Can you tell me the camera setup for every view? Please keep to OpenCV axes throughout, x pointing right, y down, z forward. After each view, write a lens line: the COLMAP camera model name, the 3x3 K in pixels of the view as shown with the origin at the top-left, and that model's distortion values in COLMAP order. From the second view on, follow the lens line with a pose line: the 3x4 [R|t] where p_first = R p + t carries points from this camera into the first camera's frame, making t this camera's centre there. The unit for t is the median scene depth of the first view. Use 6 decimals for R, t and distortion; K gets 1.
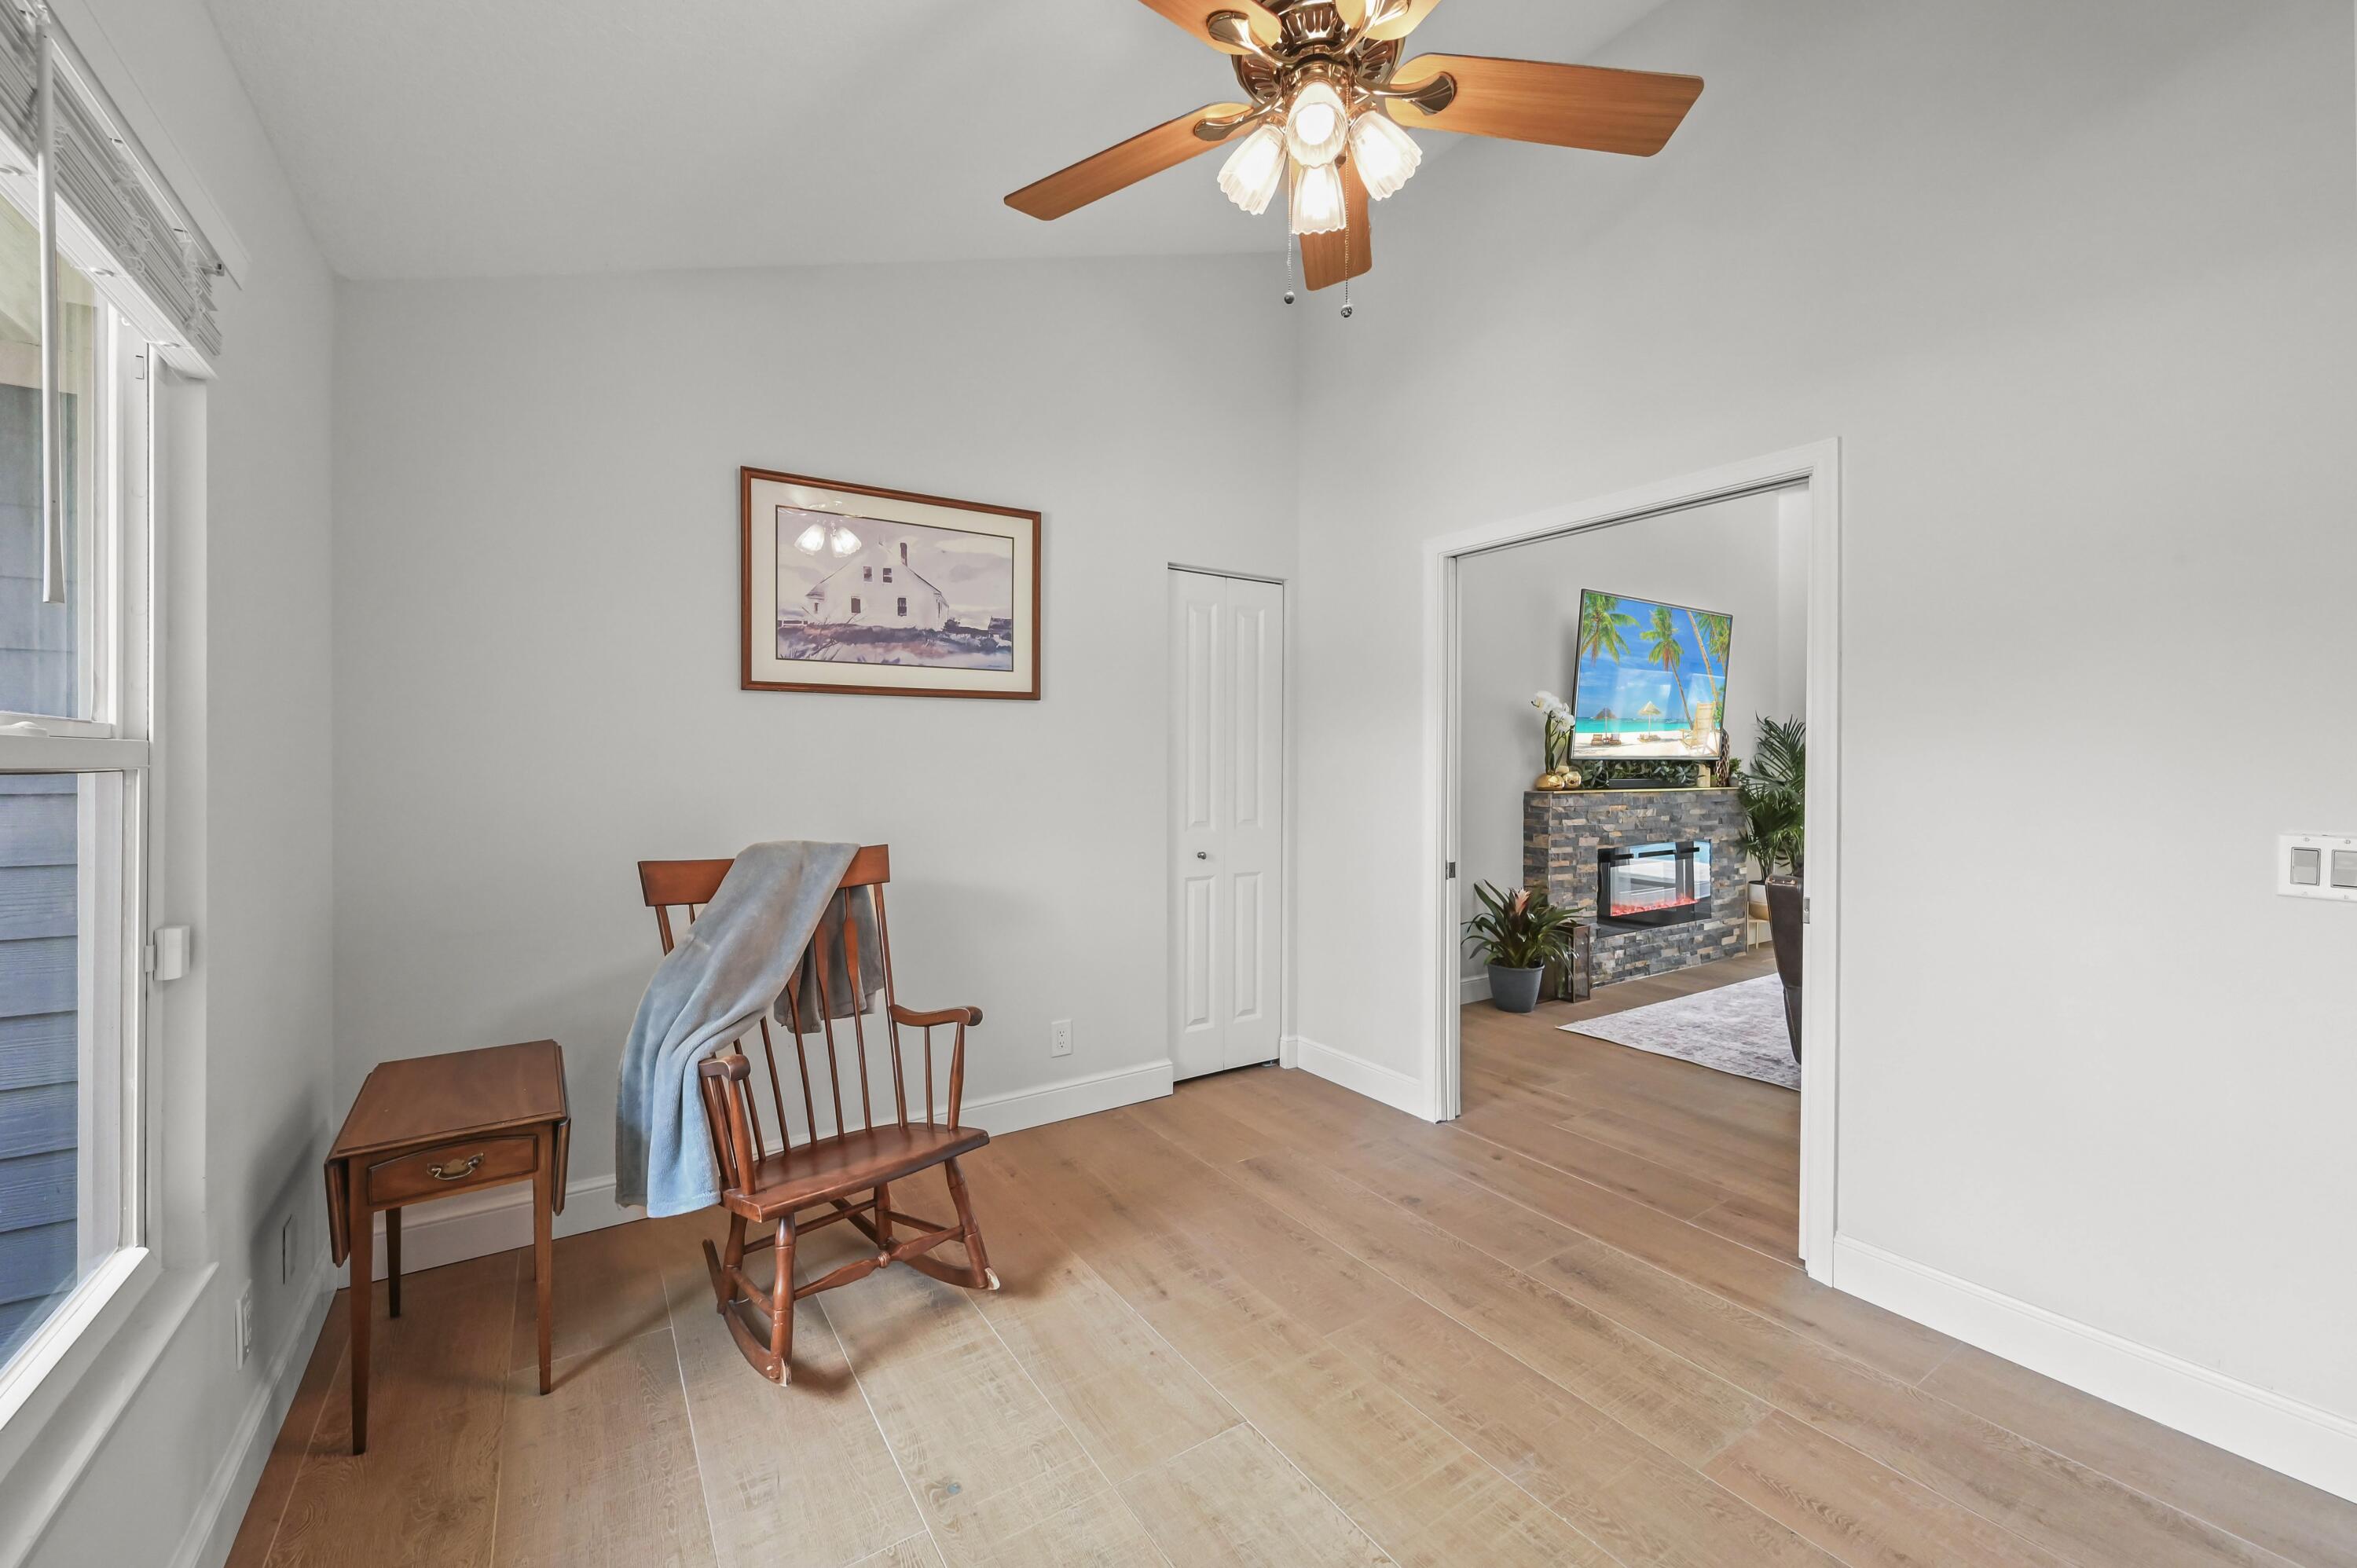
lens RADIAL K [[933.7, 0, 1175.2], [0, 933.7, 774.5], [0, 0, 1]] dist [0.003883, -0.000315]
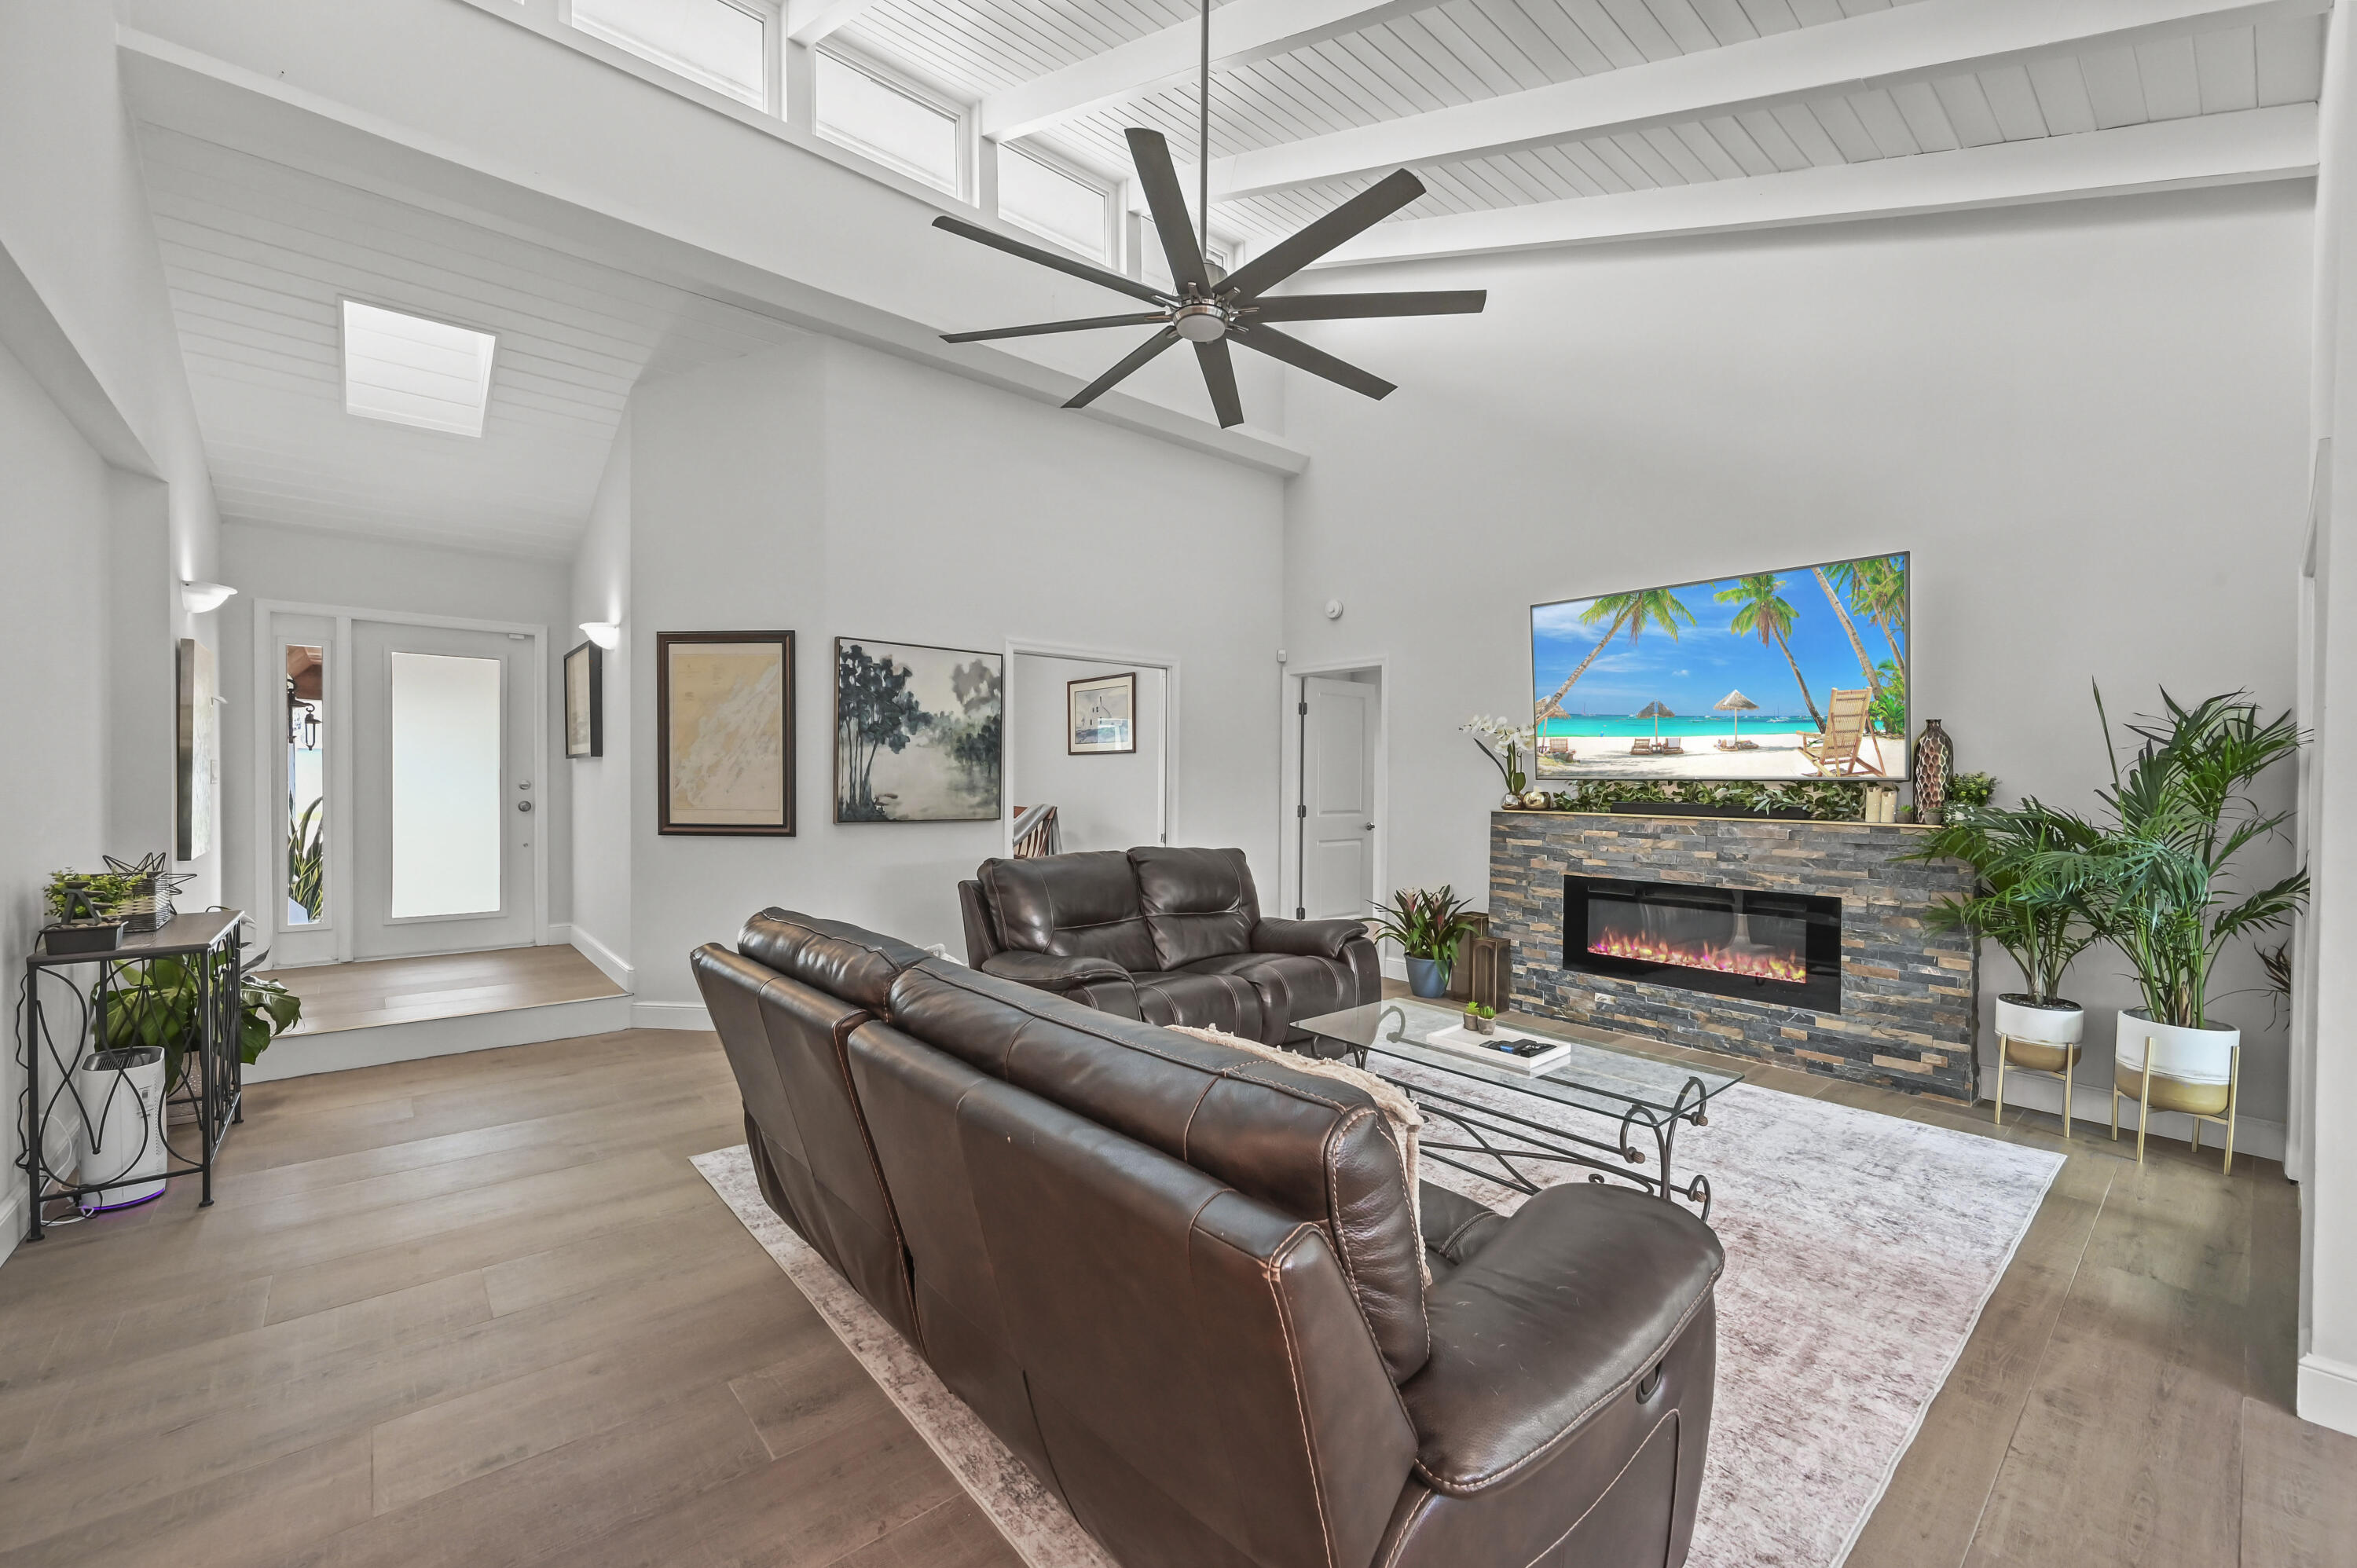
lens RADIAL K [[933.7, 0, 1171.8], [0, 933.7, 780.1], [0, 0, 1]] dist [0.003883, -0.000315]
pose [[0.126948, 0.010394, -0.991855, 1.301043], [-0.005861, 0.999936, 0.009728, -0.021341], [0.991892, 0.004579, 0.127001, 0.480841]]
